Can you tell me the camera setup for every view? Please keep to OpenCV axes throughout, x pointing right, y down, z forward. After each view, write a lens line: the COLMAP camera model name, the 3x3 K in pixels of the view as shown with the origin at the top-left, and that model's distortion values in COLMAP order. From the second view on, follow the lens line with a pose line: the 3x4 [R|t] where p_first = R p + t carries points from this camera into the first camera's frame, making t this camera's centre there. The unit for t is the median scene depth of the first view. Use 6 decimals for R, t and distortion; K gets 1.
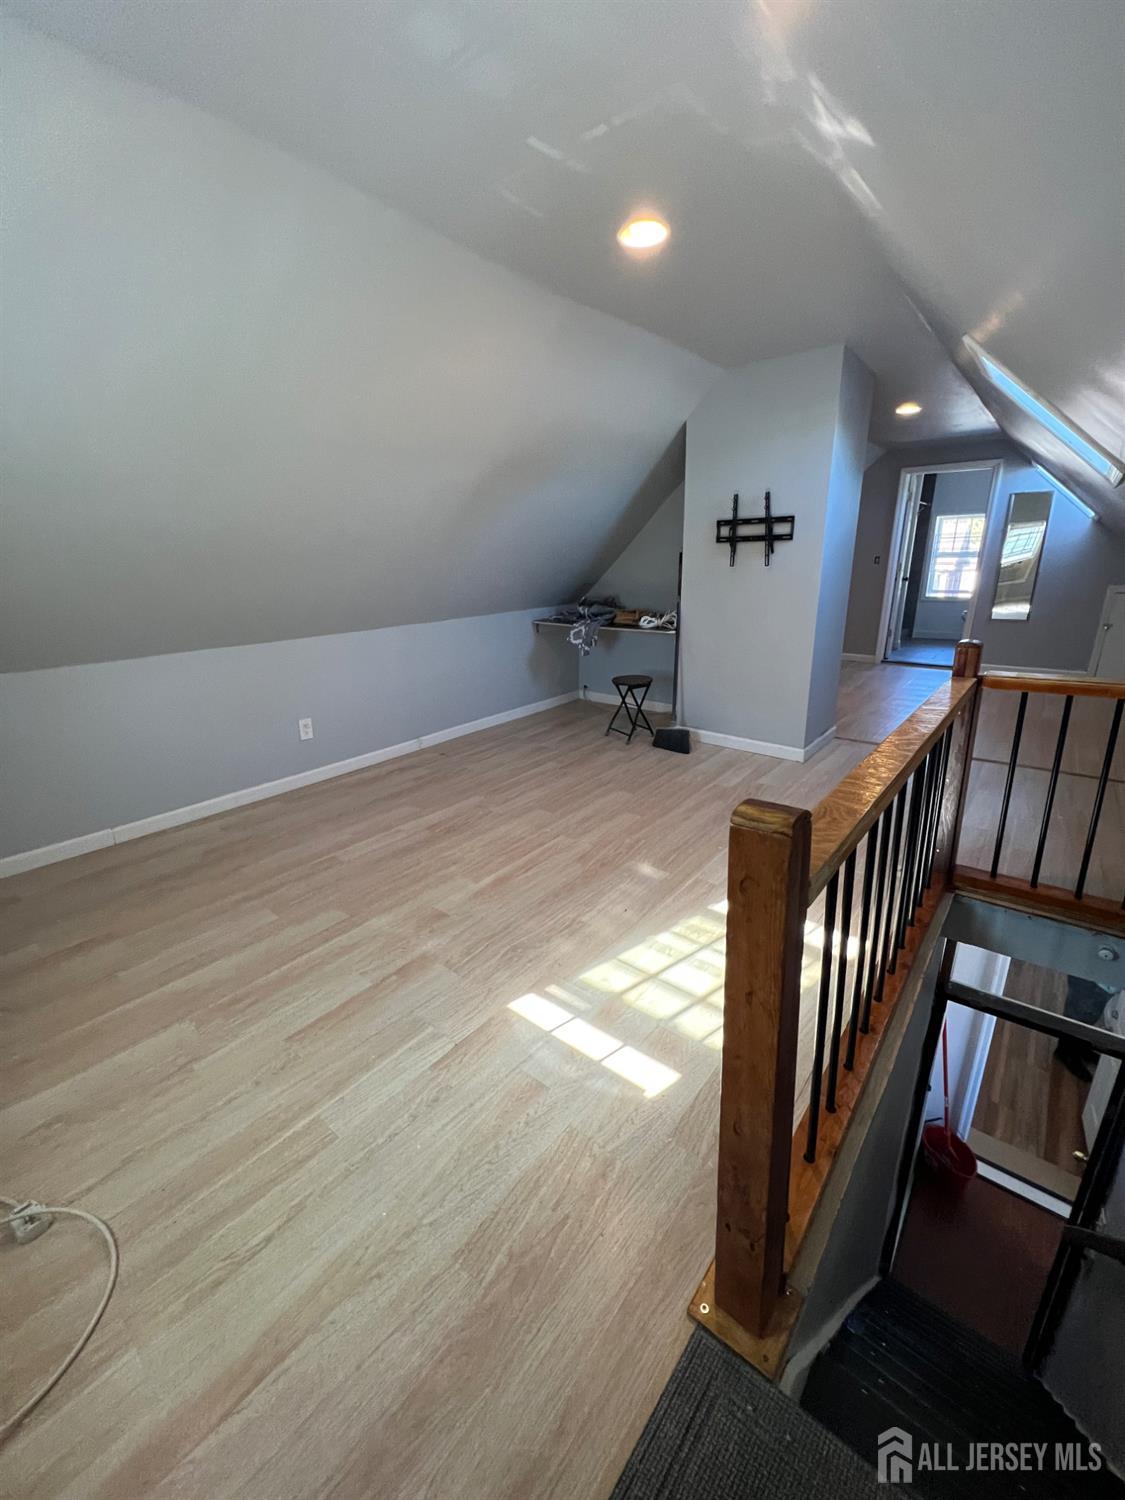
lens RADIAL K [[598.4, 0, 563.5], [0, 598.4, 742.8], [0, 0, 1]] dist [-0.002481, 0.000220]
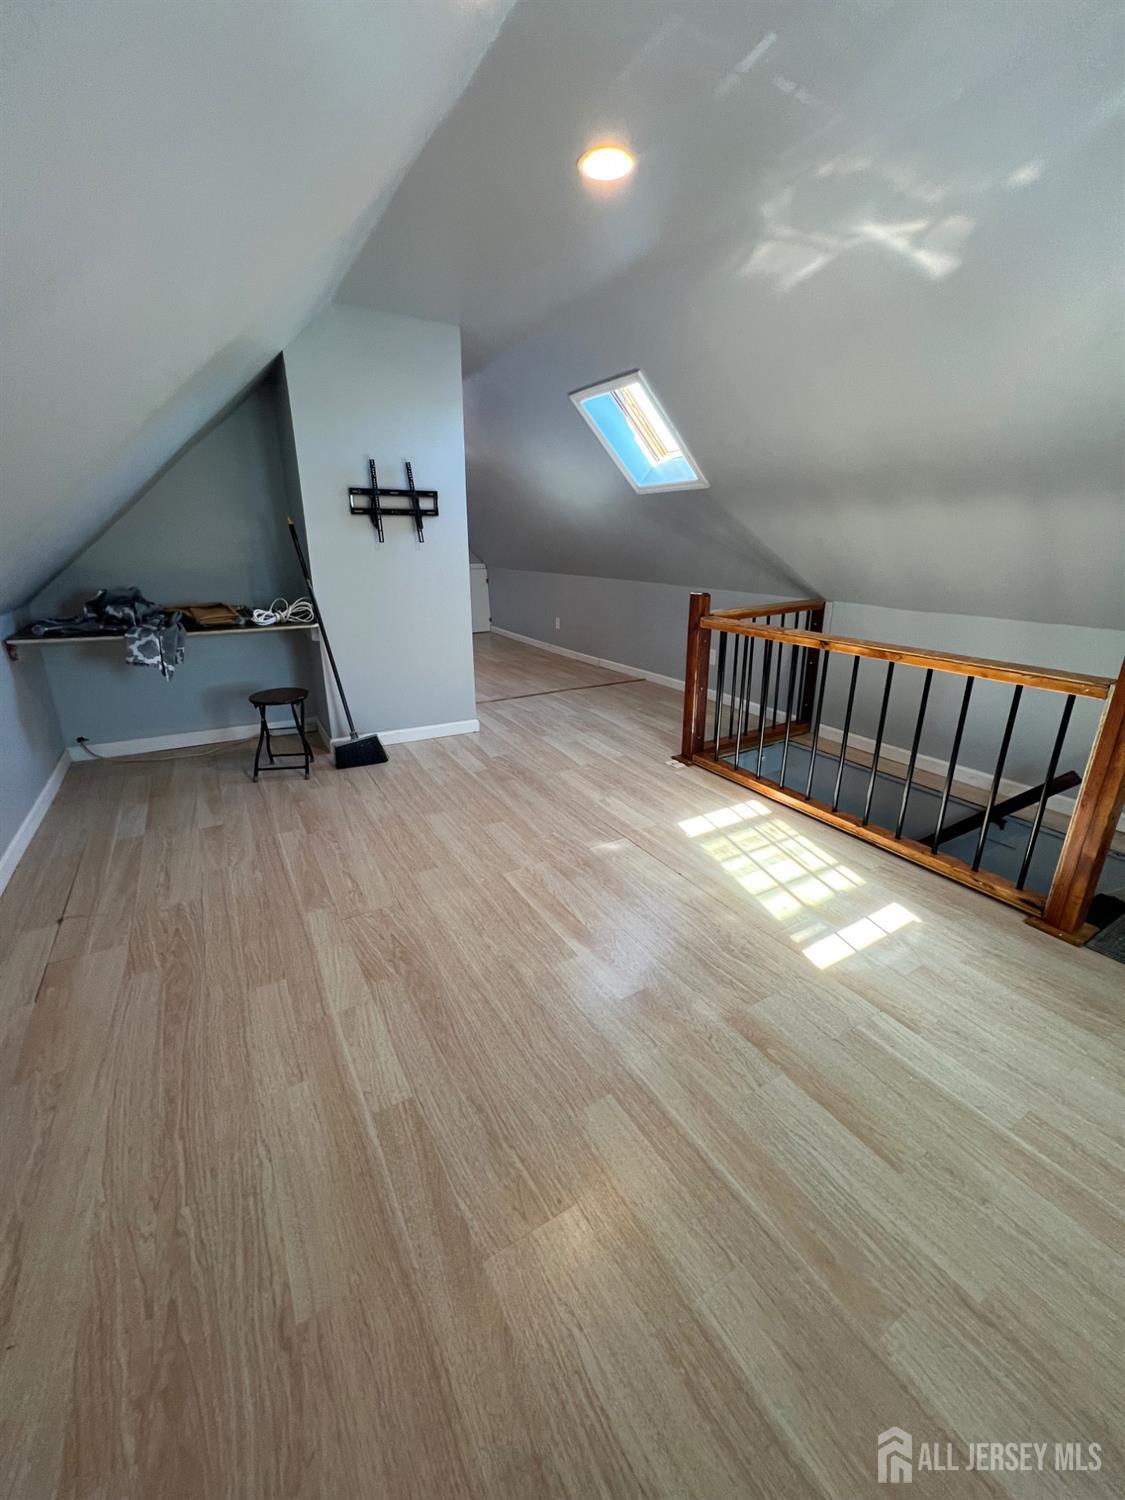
lens RADIAL K [[598.4, 0, 556.6], [0, 598.4, 751.5], [0, 0, 1]] dist [-0.002481, 0.000220]
pose [[0.339168, -0.289829, 0.894966, -0.553284], [0.265065, 0.942254, 0.204690, -0.123557], [-0.902610, 0.167800, 0.396406, 0.499049]]
